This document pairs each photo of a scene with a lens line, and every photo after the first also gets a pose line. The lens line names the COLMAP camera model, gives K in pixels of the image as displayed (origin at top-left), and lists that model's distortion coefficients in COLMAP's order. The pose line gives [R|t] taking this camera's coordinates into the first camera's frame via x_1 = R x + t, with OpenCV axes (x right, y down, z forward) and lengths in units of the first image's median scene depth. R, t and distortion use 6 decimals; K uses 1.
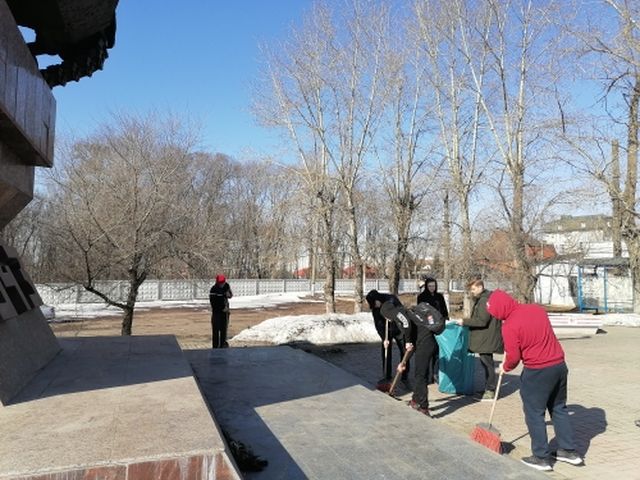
lens RADIAL K [[478.7, 0, 320.0], [0, 478.7, 240.0], [0, 0, 1]] dist [0.037477, -0.005818]
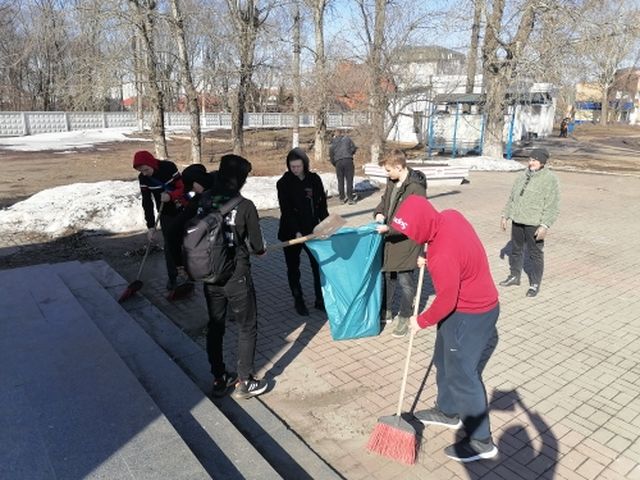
lens RADIAL K [[478.7, 0, 320.0], [0, 478.7, 240.0], [0, 0, 1]] dist [0.037477, -0.005818]
pose [[0.950316, -0.076018, 0.301861, 0.019340], [-0.031188, 0.941592, 0.335309, -0.001345], [-0.309719, -0.328064, 0.892439, 0.118844]]
